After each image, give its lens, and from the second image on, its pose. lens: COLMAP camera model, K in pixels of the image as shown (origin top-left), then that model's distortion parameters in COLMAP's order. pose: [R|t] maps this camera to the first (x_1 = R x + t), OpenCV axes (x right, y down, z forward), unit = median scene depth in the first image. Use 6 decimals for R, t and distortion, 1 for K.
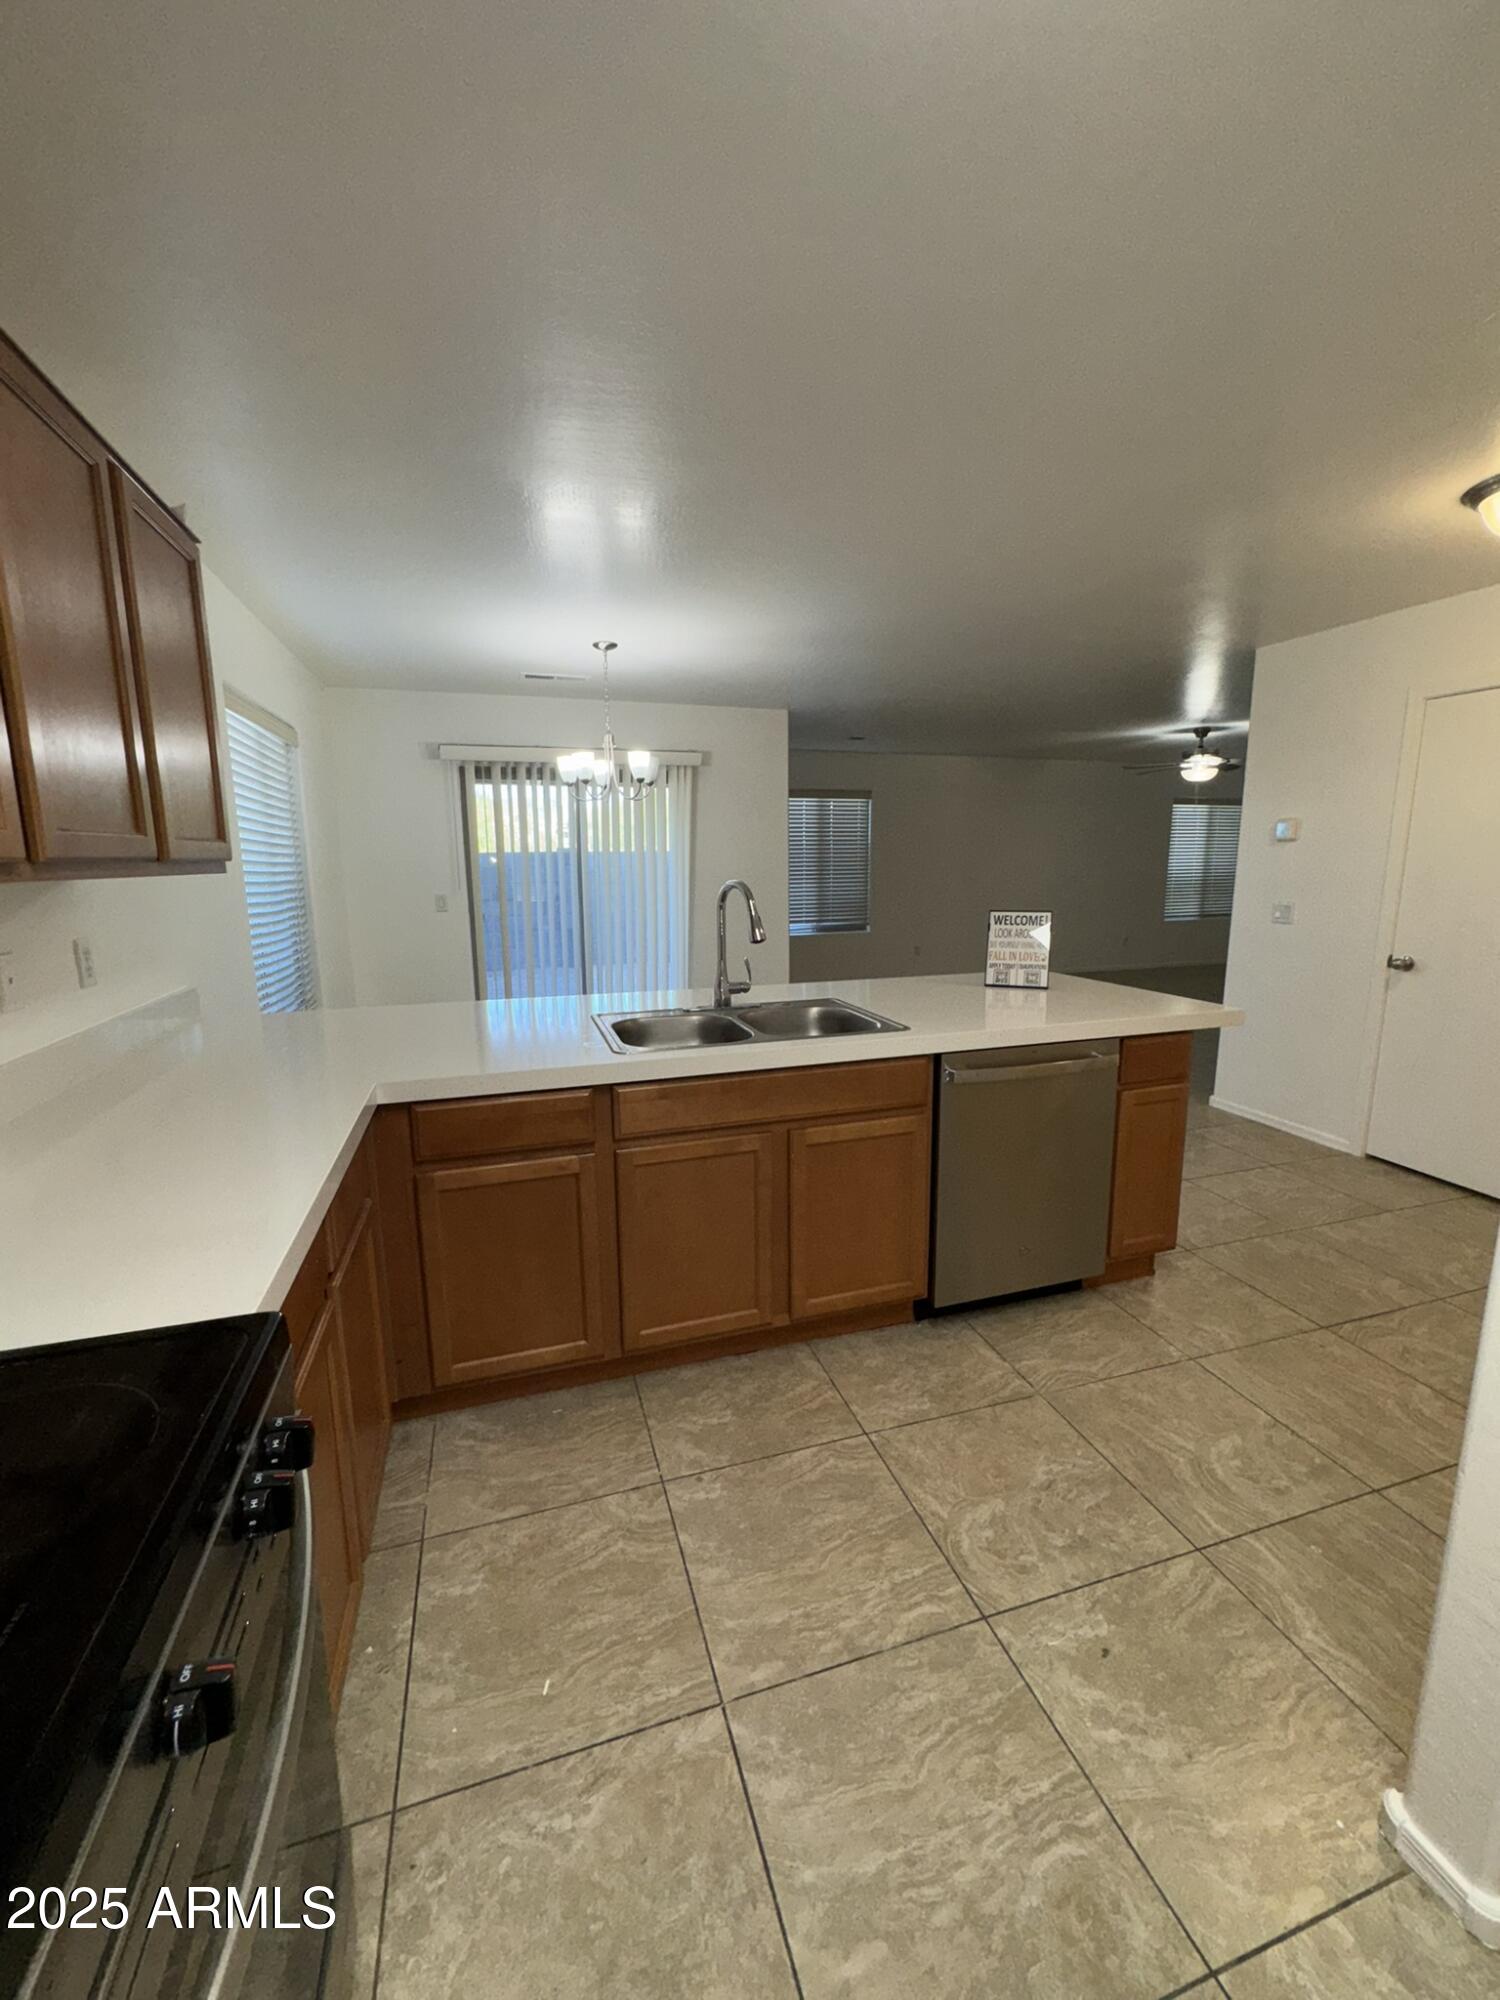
lens RADIAL K [[800.9, 0, 771.8], [0, 800.9, 984.4], [0, 0, 1]] dist [-0.005055, 0.002294]
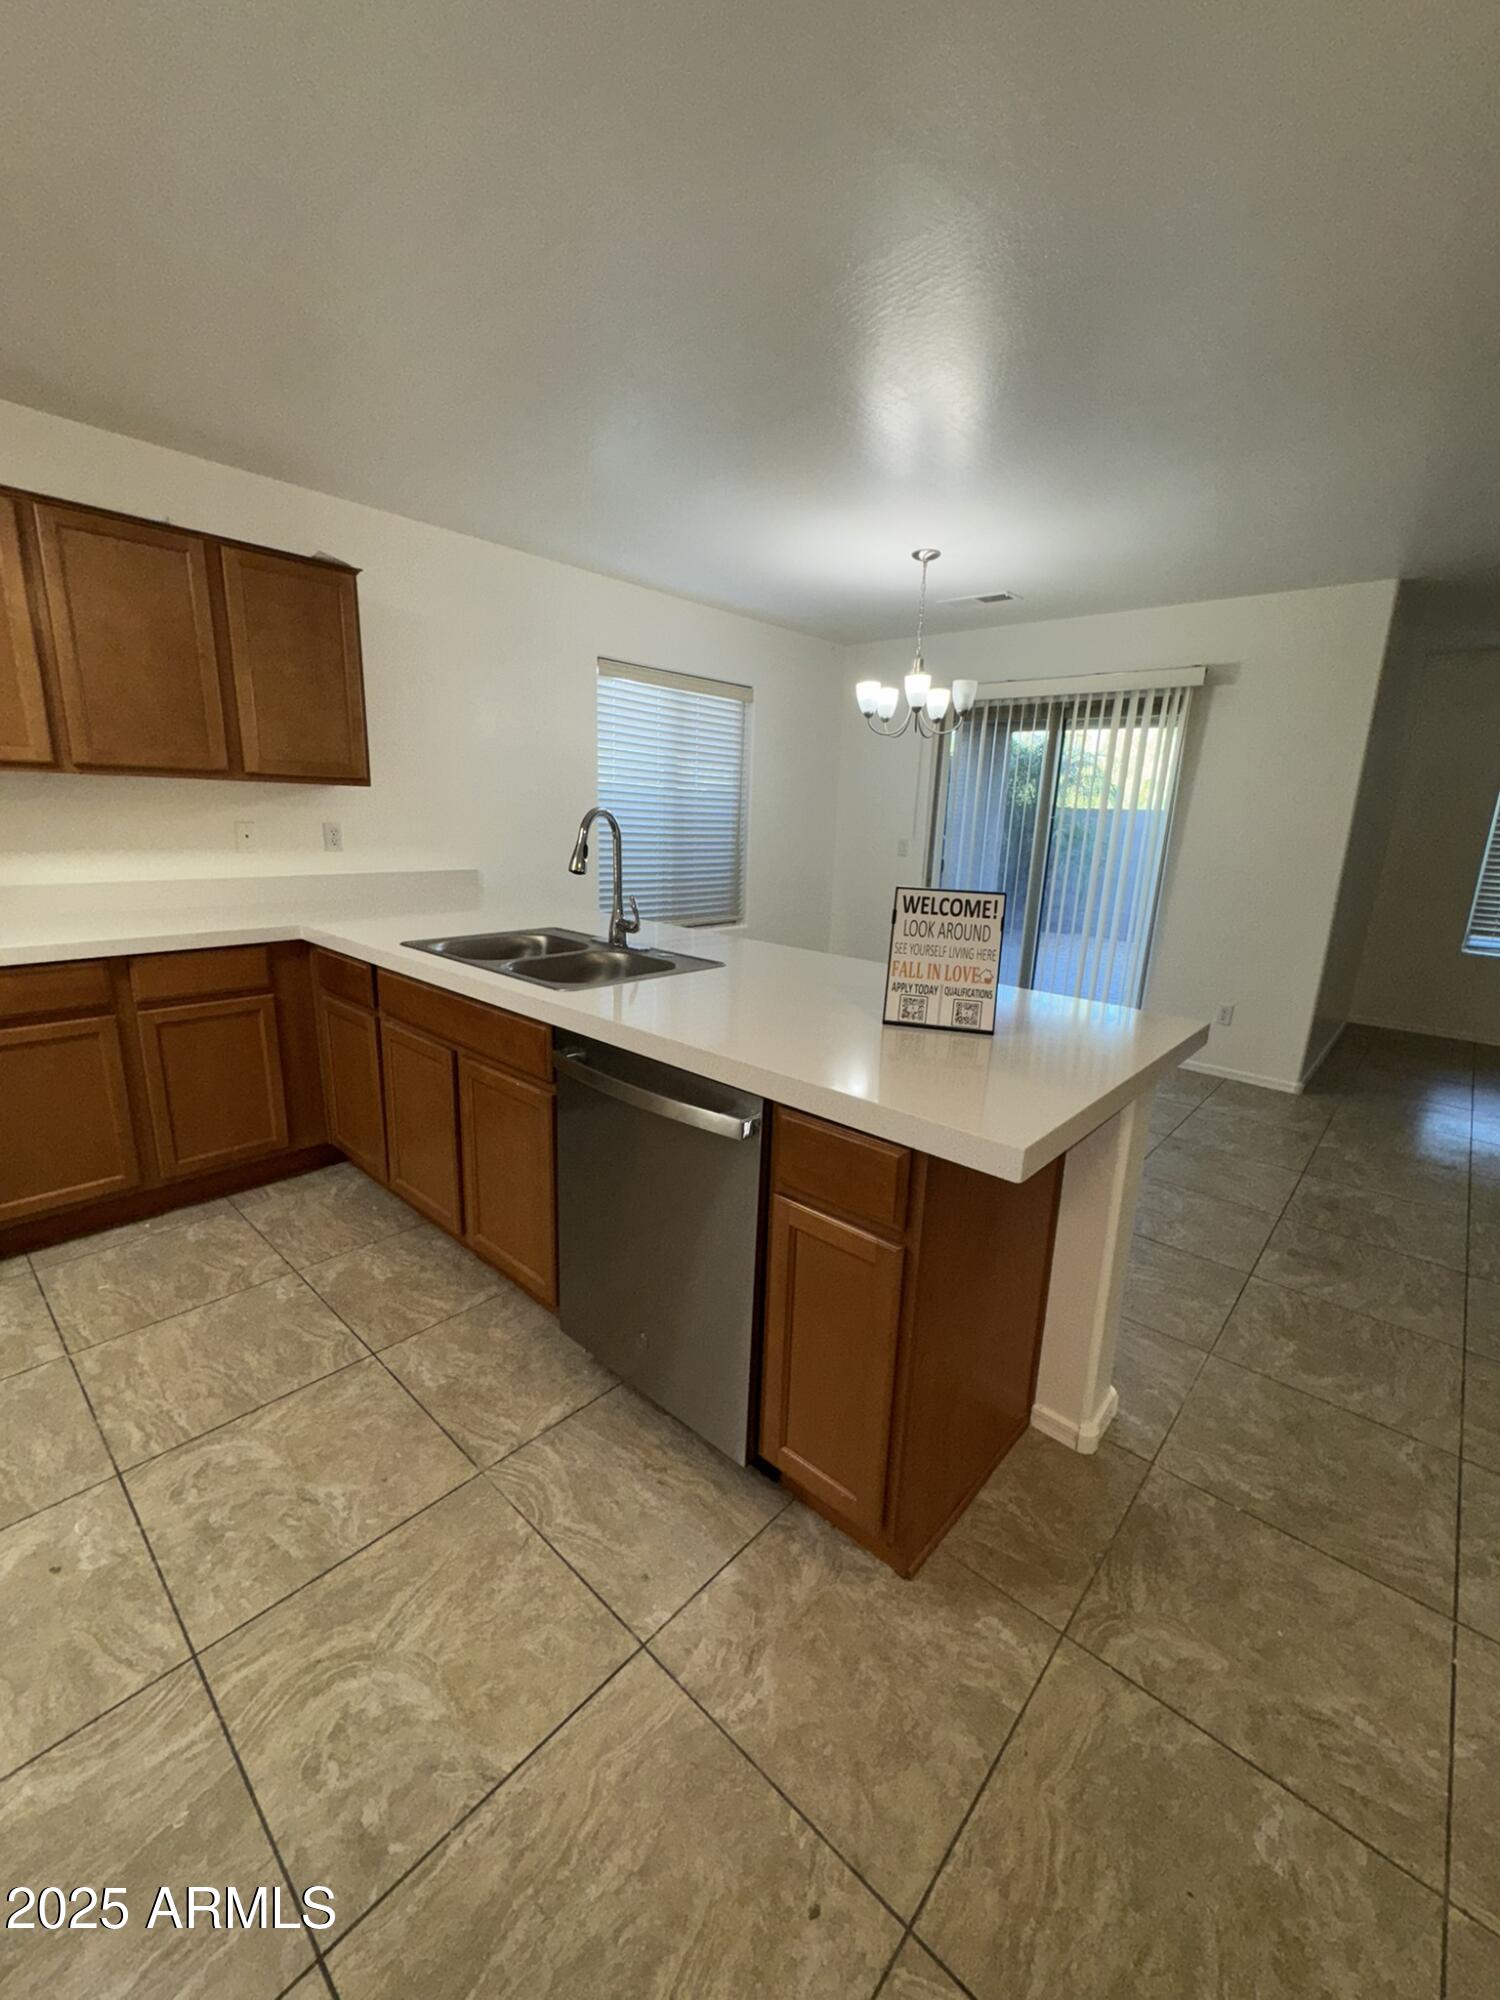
lens RADIAL K [[800.9, 0, 768.3], [0, 800.9, 1002.6], [0, 0, 1]] dist [-0.005055, 0.002294]
pose [[0.504145, 0.231377, -0.832047, 1.328860], [-0.171989, 0.971043, 0.165820, -0.156565], [0.846320, 0.059506, 0.529340, 1.018995]]
